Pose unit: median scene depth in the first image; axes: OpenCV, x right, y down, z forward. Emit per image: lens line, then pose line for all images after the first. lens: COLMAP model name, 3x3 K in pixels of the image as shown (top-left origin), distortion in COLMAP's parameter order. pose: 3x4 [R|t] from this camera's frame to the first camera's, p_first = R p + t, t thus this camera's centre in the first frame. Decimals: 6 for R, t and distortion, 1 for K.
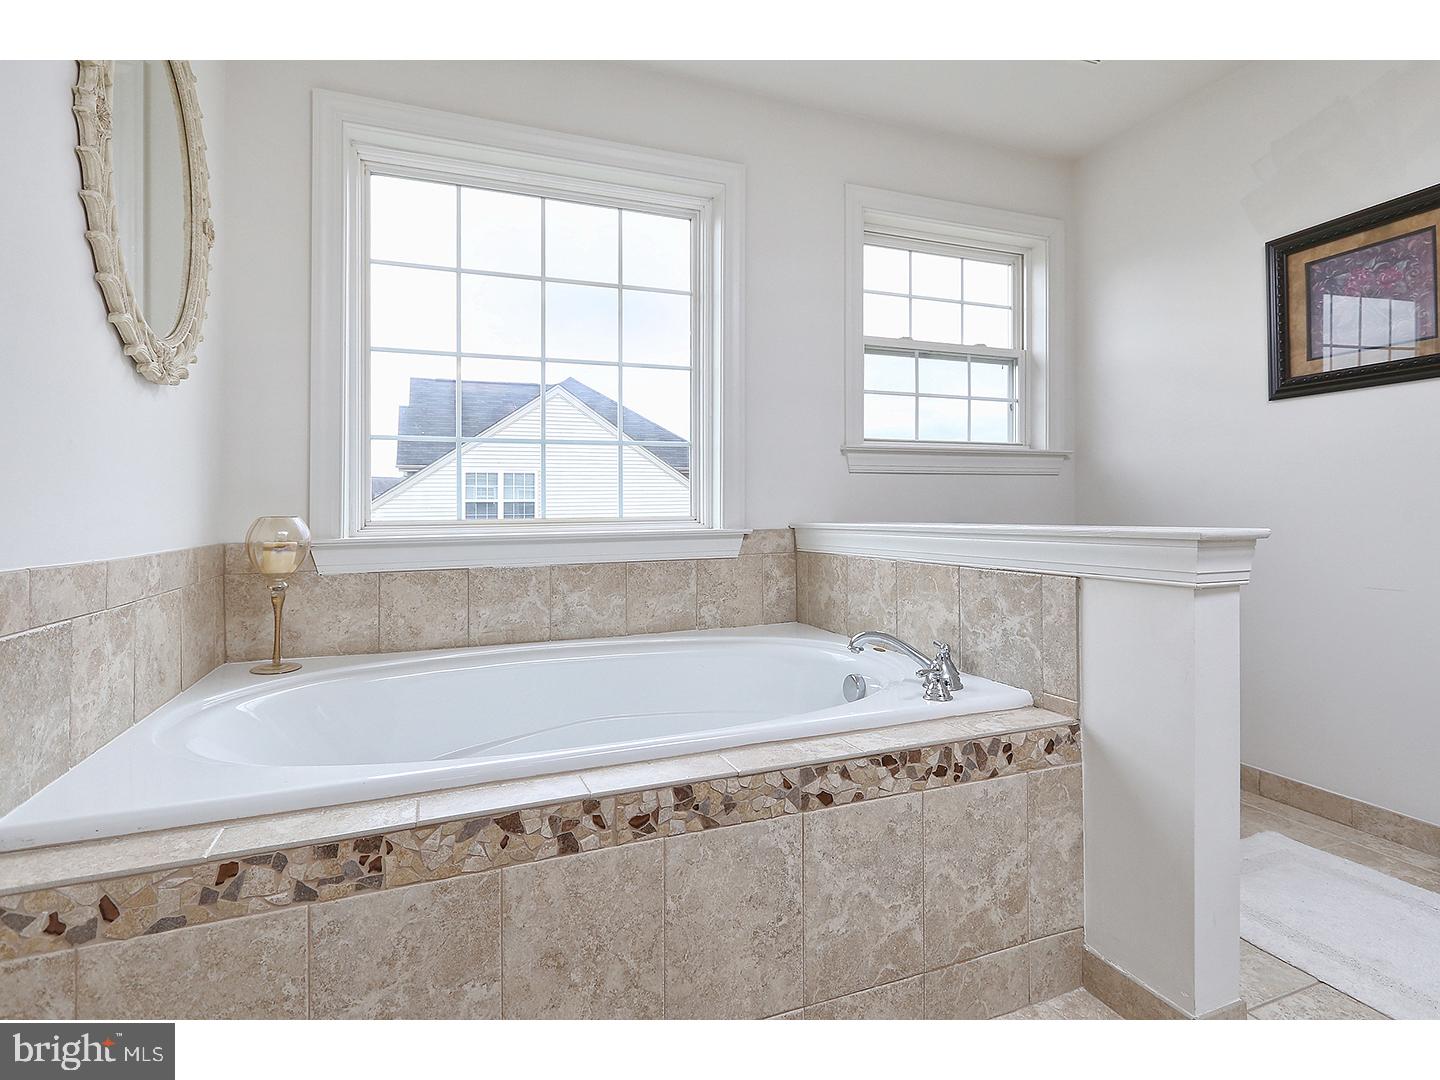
lens RADIAL K [[716.1, 0, 720.9], [0, 716.1, 516.6], [0, 0, 1]] dist [0.004147, 0.000645]
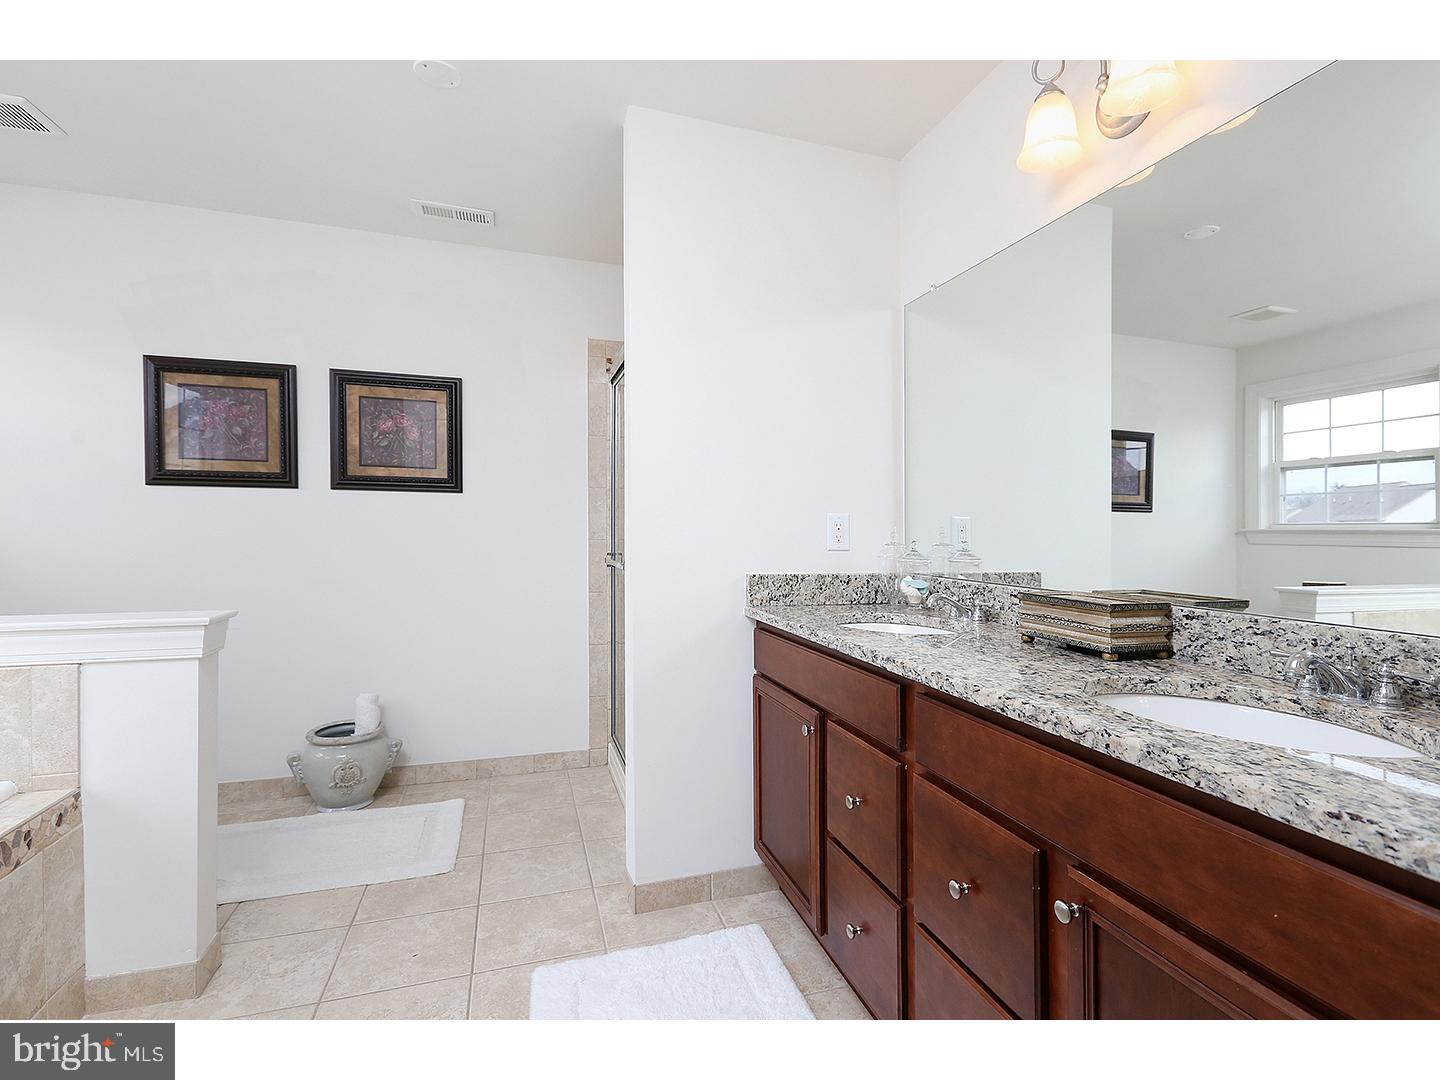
lens RADIAL K [[716.1, 0, 720.9], [0, 716.1, 516.6], [0, 0, 1]] dist [0.004147, 0.000645]
pose [[0.086456, 0.017654, 0.996099, -0.580711], [-0.003058, 0.999843, -0.017455, -0.137642], [-0.996251, -0.001537, 0.086497, -0.131573]]
